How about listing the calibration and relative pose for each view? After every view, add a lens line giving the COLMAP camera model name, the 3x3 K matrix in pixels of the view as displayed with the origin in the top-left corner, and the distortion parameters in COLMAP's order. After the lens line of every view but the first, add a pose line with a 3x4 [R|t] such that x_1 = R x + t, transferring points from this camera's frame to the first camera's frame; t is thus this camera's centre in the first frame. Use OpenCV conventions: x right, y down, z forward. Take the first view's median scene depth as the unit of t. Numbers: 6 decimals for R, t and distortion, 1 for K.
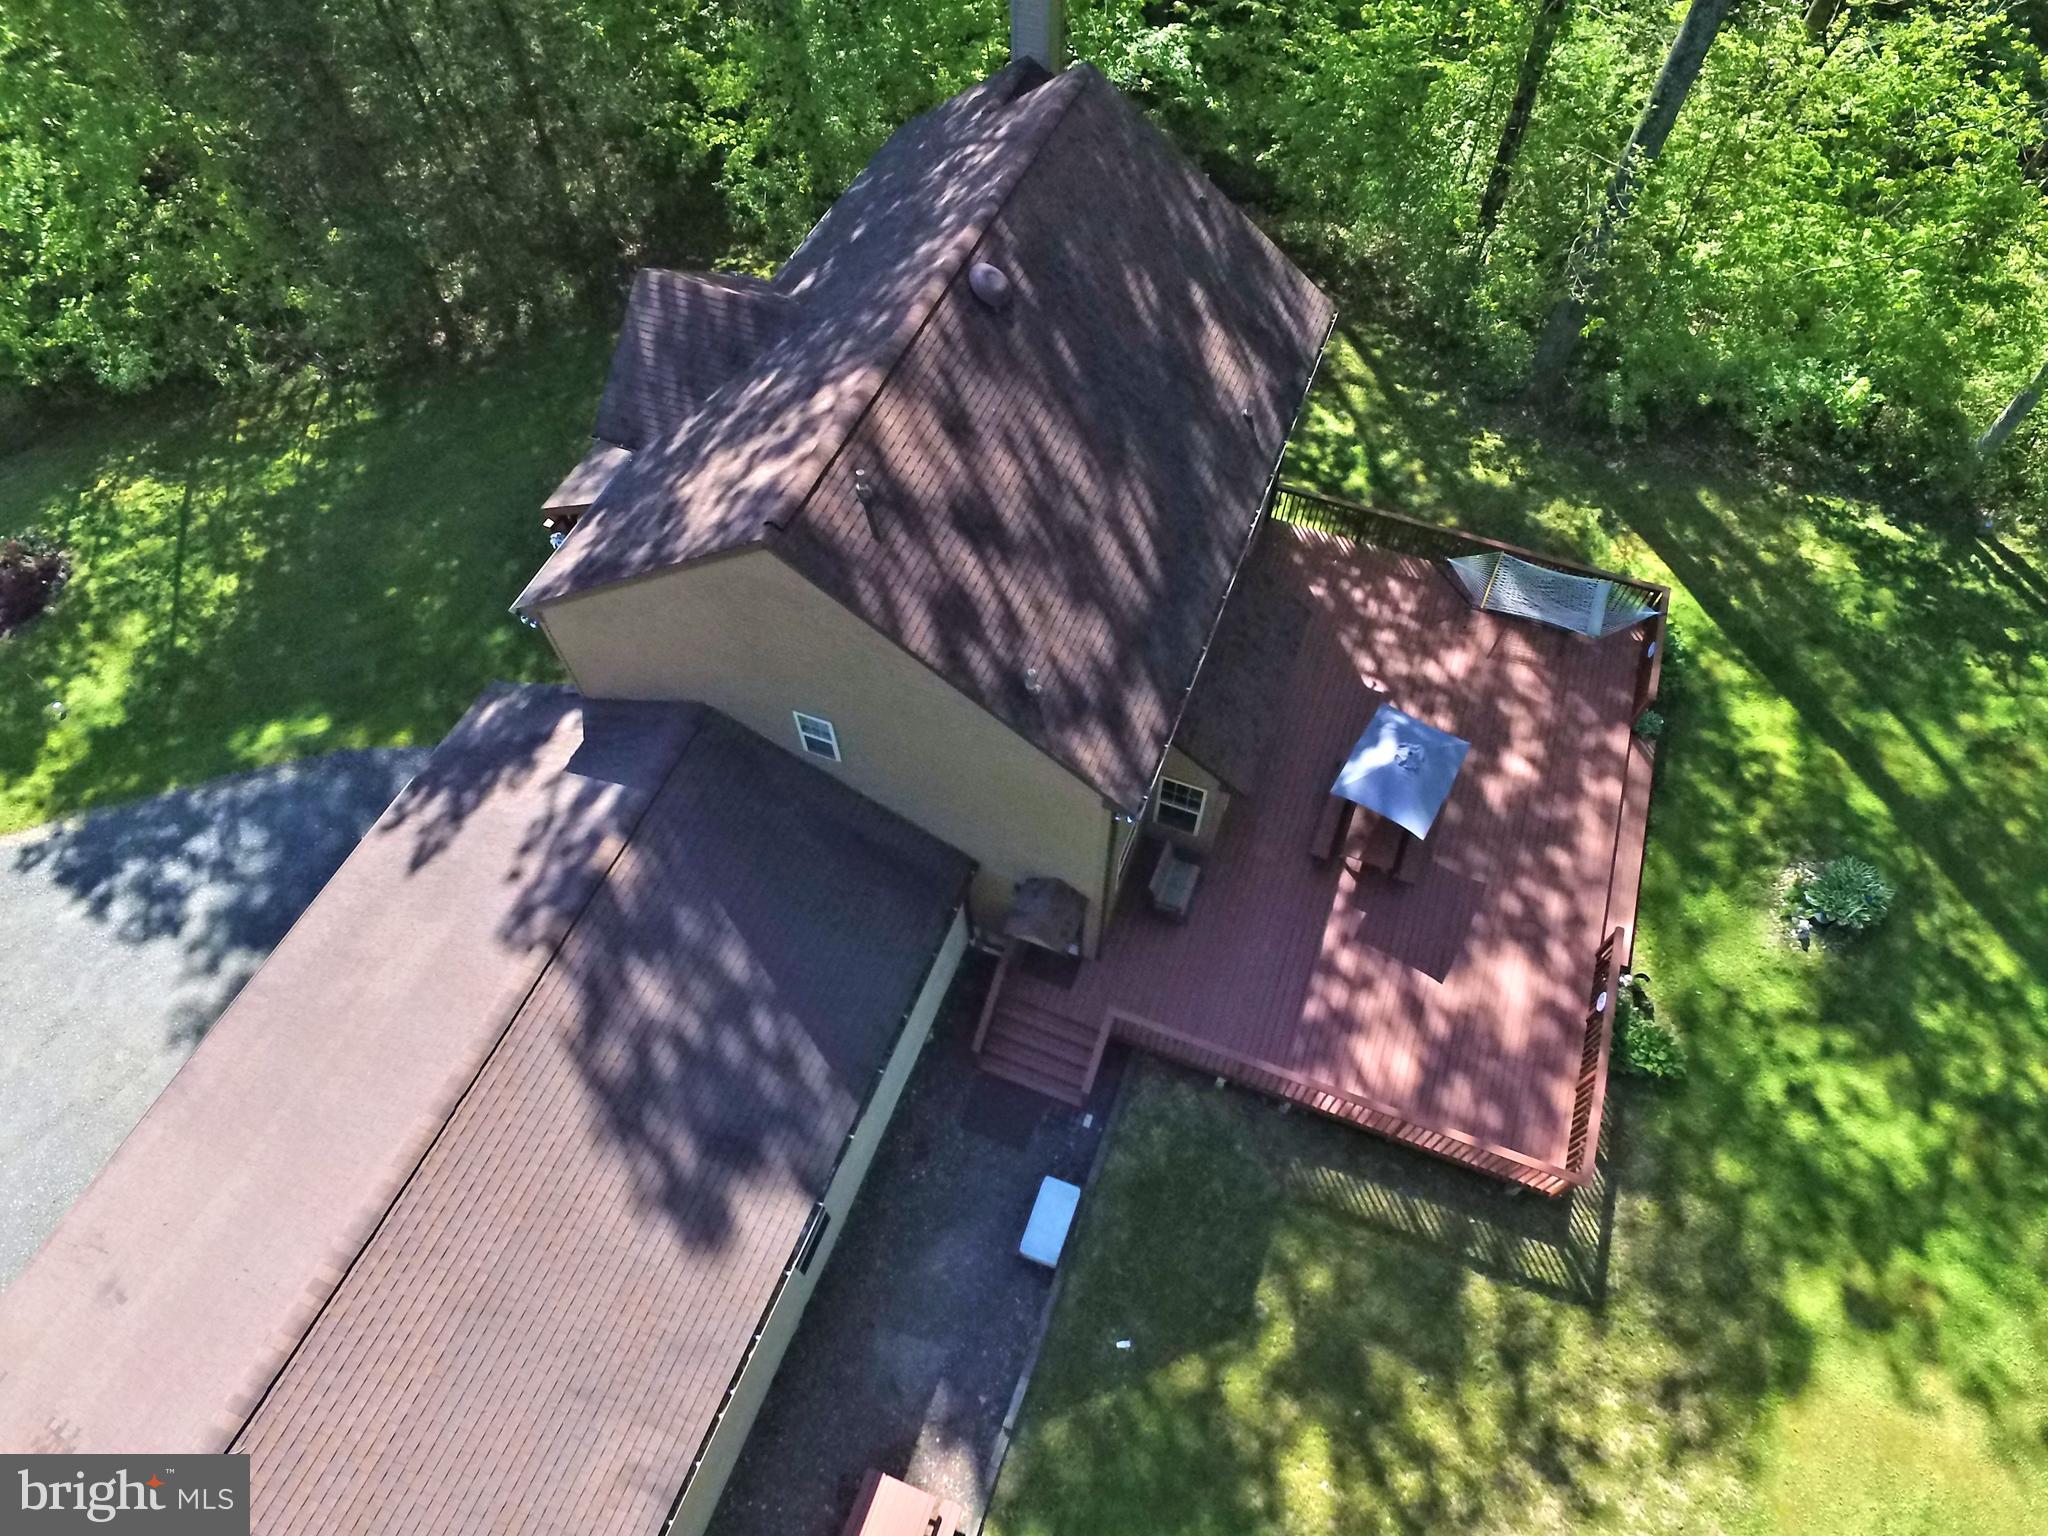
lens RADIAL K [[1188.3, 0, 1025.5], [0, 1188.3, 773.1], [0, 0, 1]] dist [-0.014220, 0.013349]
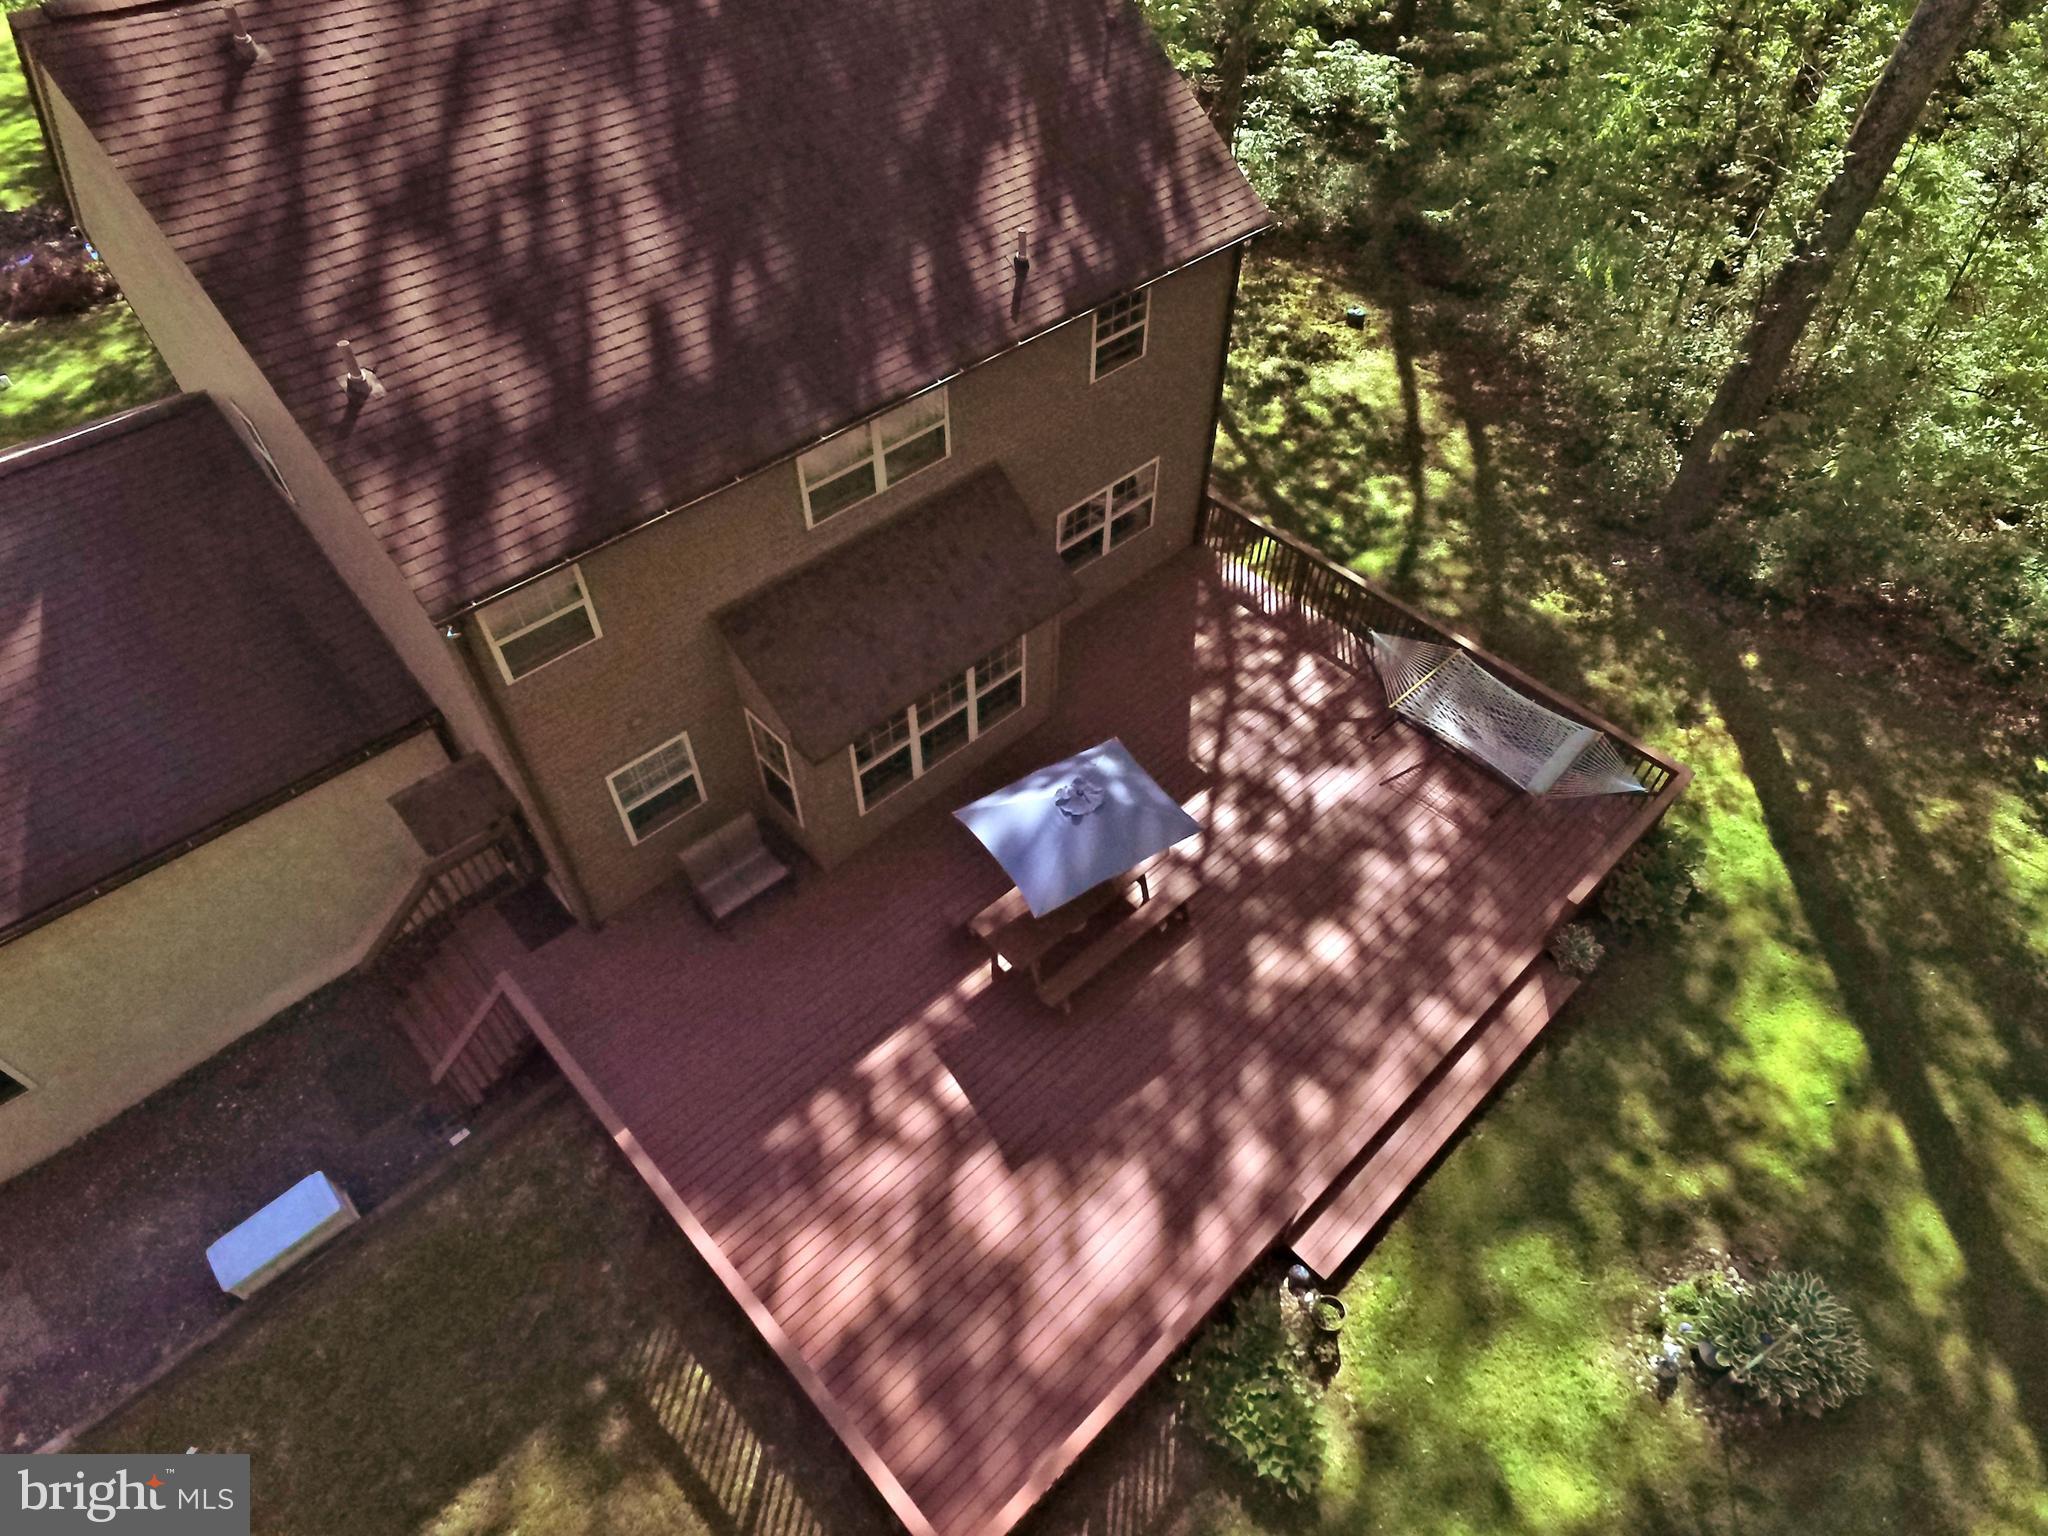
lens RADIAL K [[1188.3, 0, 1037.8], [0, 1188.3, 768.5], [0, 0, 1]] dist [-0.014220, 0.013349]
pose [[0.905111, 0.323226, -0.276221, 0.409585], [-0.364841, 0.924038, -0.114213, 0.036695], [0.218322, 0.204153, 0.954284, 0.336610]]
